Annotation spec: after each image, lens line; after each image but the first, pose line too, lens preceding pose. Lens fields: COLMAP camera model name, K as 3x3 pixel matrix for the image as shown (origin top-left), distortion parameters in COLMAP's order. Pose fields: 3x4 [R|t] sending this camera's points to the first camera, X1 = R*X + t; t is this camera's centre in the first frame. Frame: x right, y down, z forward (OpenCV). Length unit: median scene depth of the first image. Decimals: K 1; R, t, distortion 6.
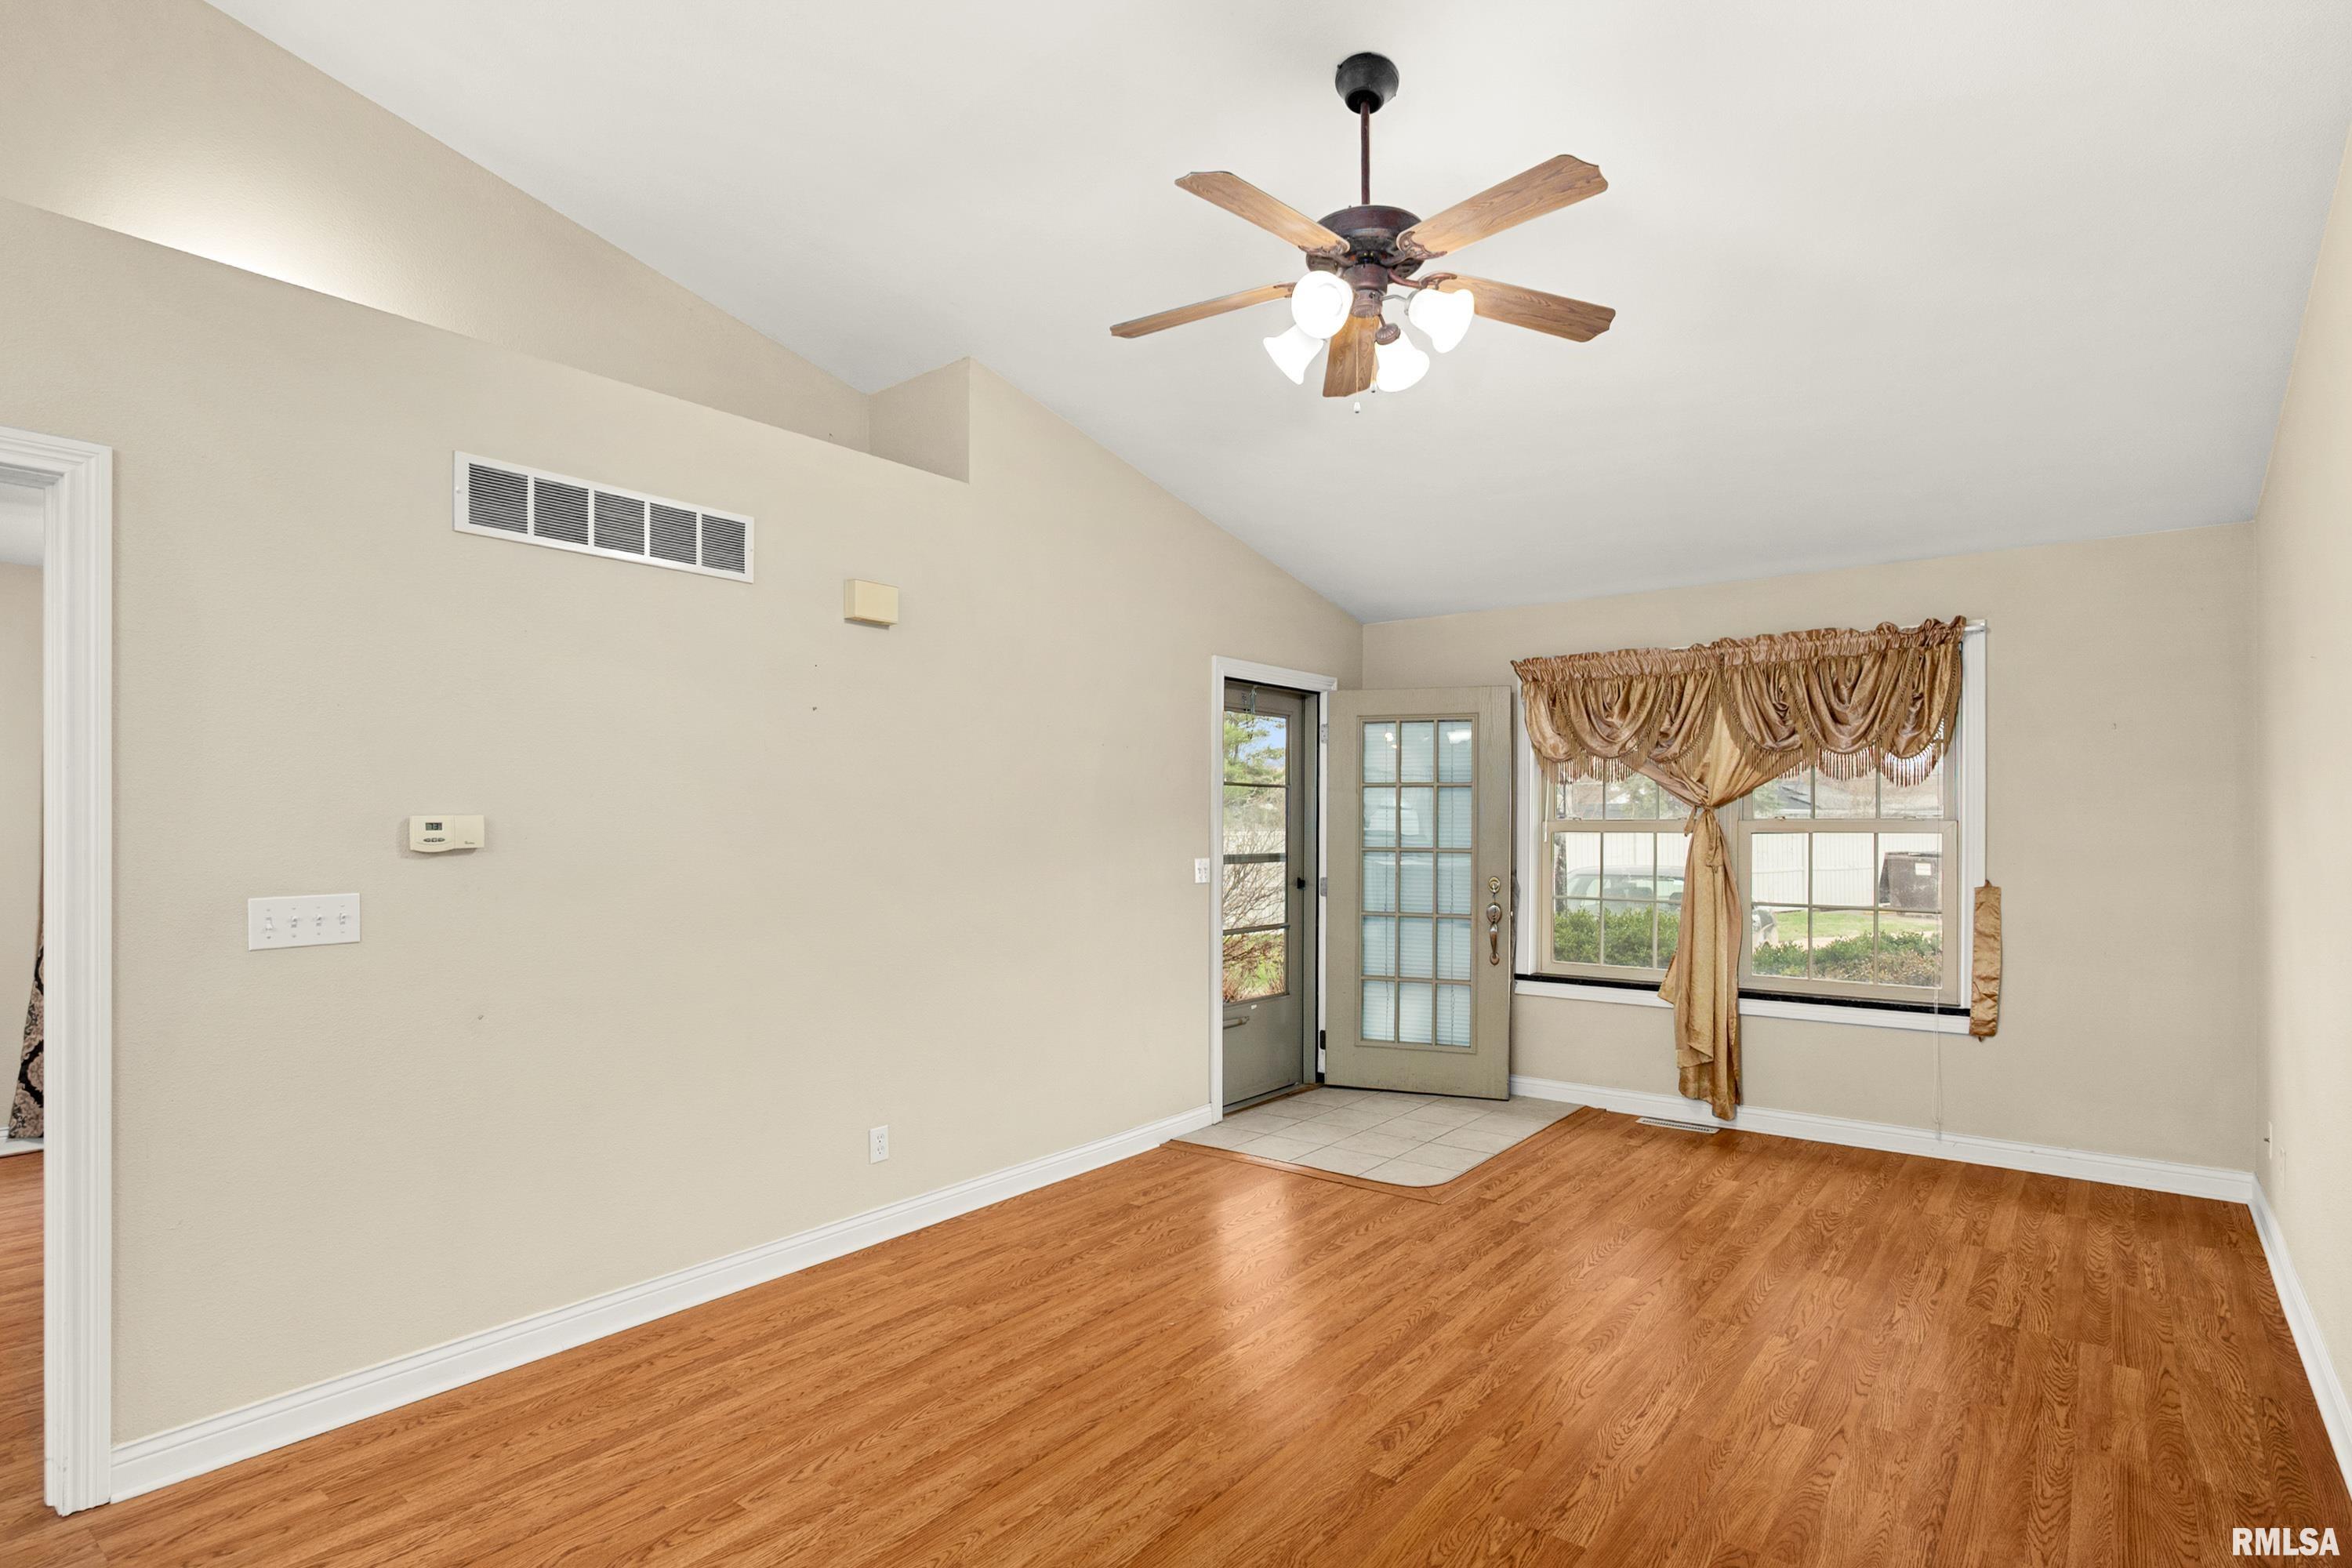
lens RADIAL K [[1180.9, 0, 1185.7], [0, 1180.9, 809.7], [0, 0, 1]] dist [-0.005014, 0.006777]
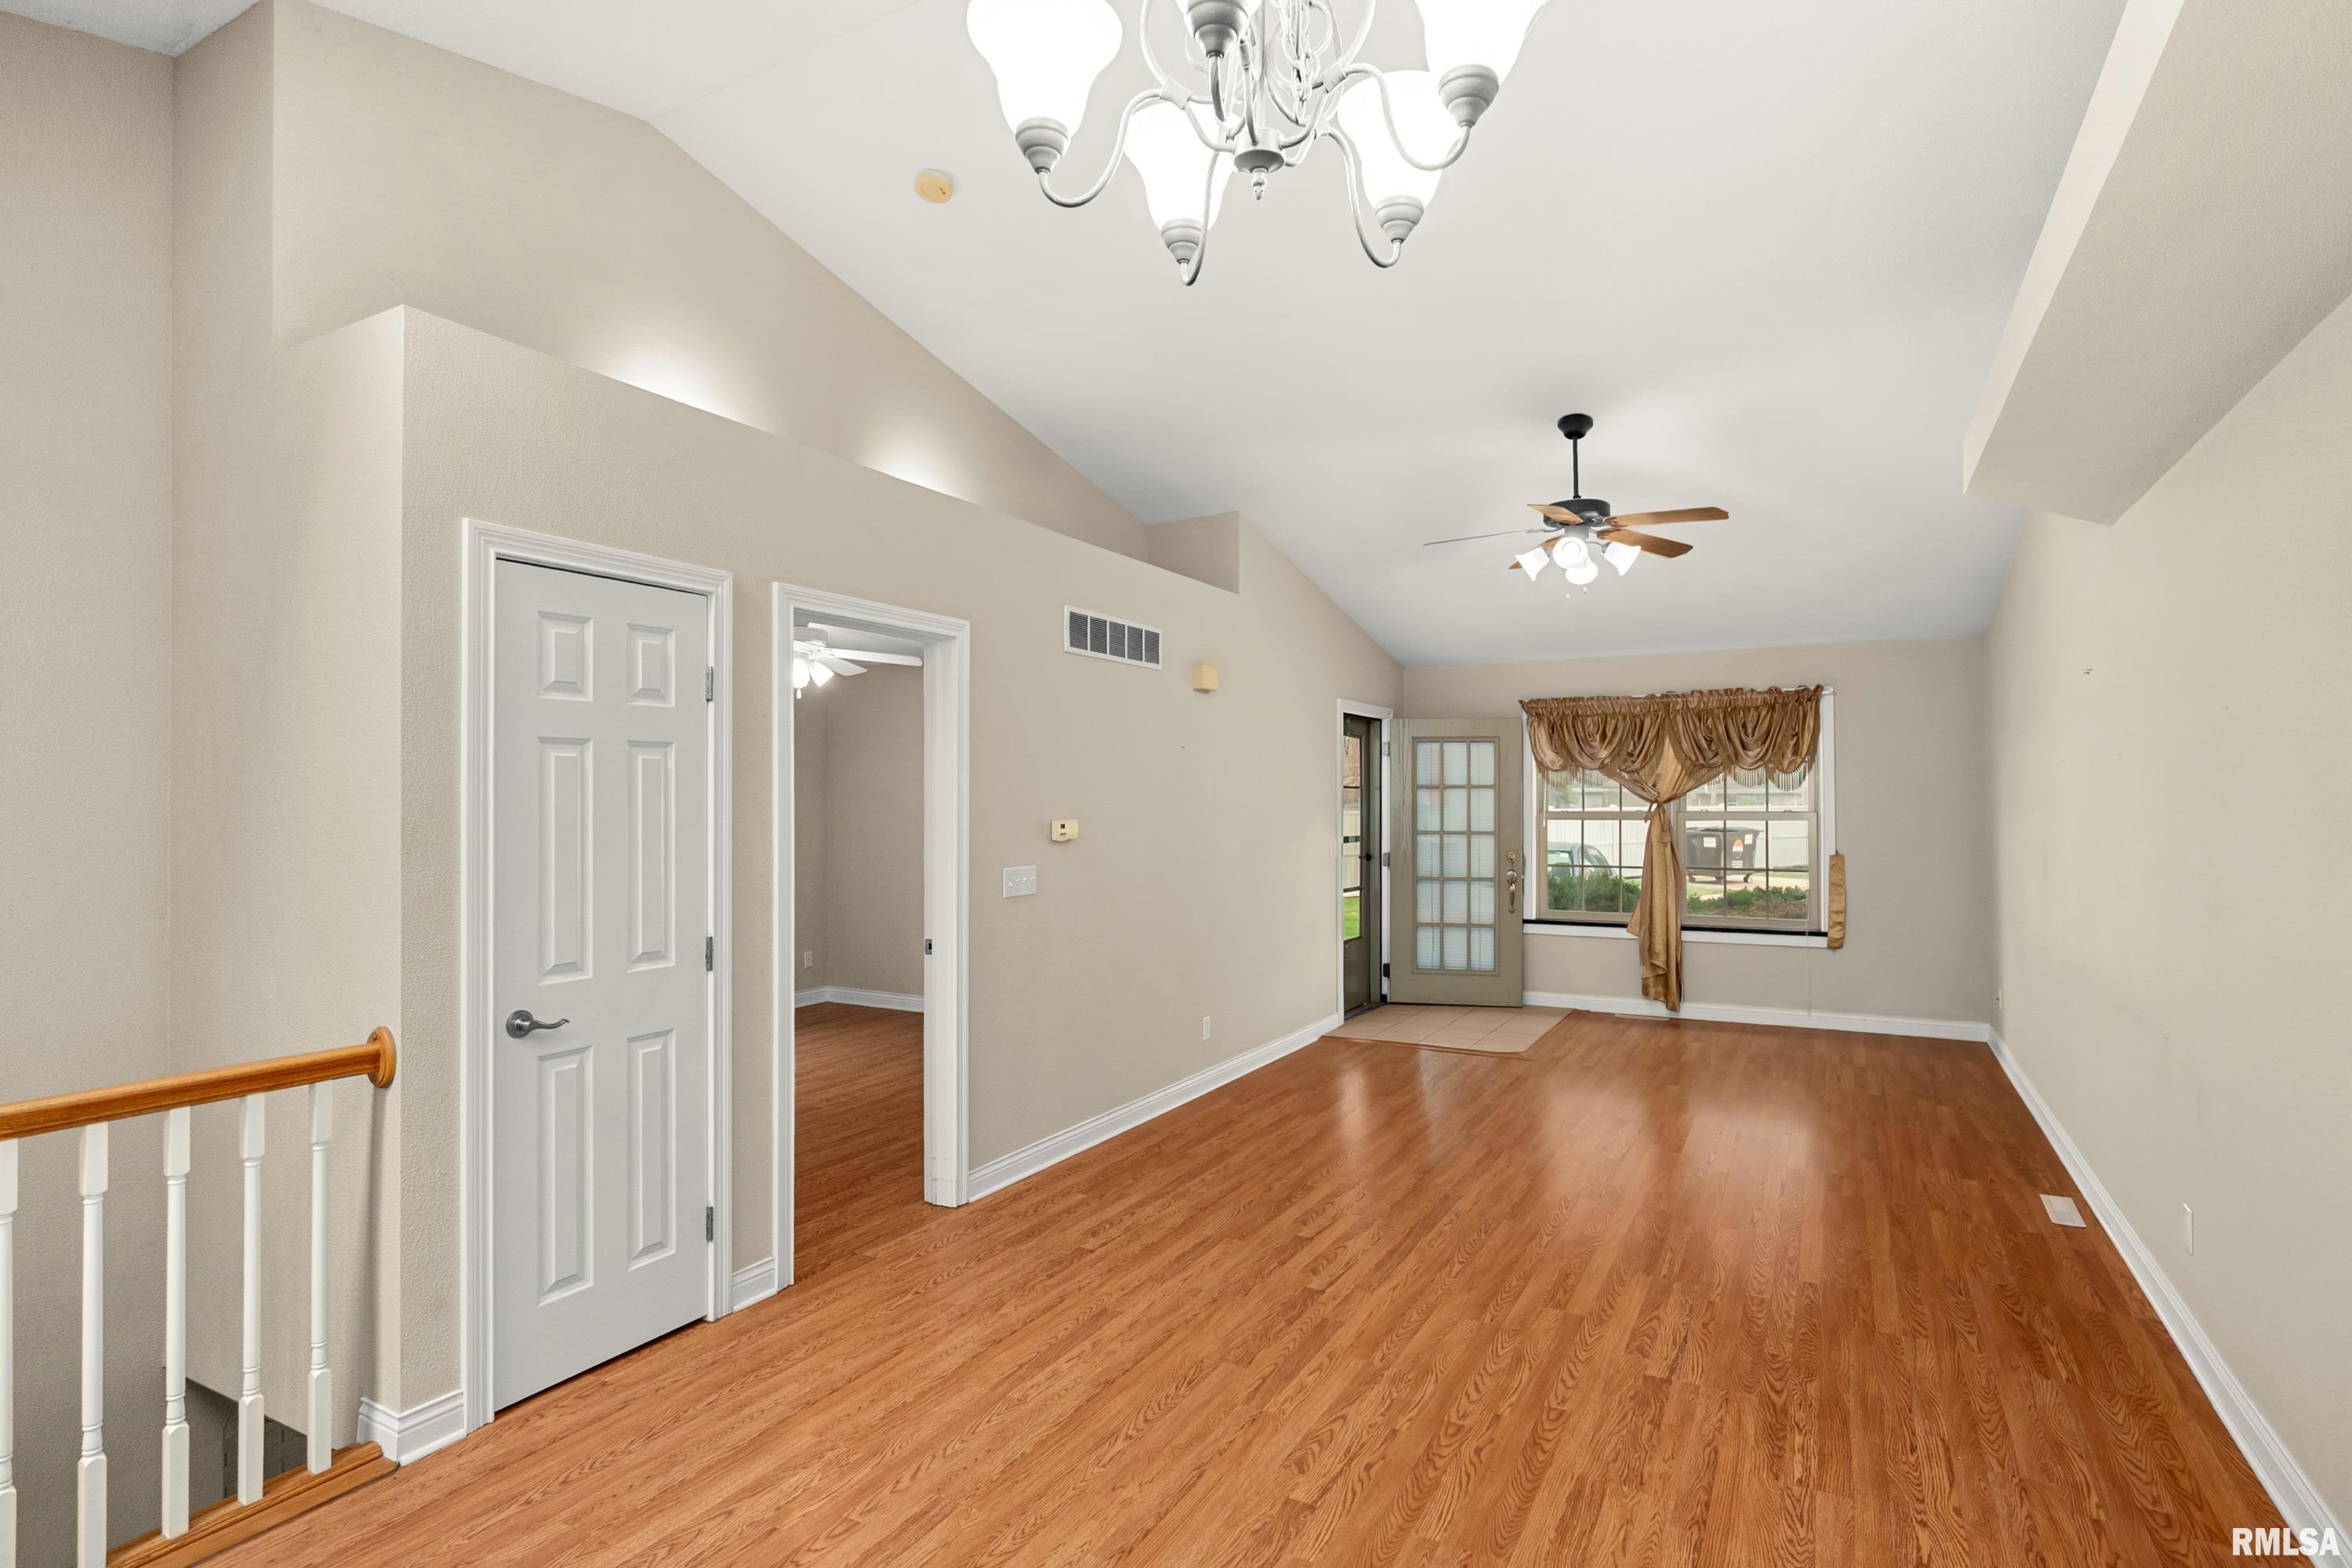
lens RADIAL K [[1180.9, 0, 1172.7], [0, 1180.9, 766.7], [0, 0, 1]] dist [-0.005014, 0.006777]
pose [[0.988008, 0.003137, 0.154372, -0.414574], [-0.000785, 0.999883, -0.015294, -0.026364], [-0.154402, 0.014989, 0.987894, -0.399590]]
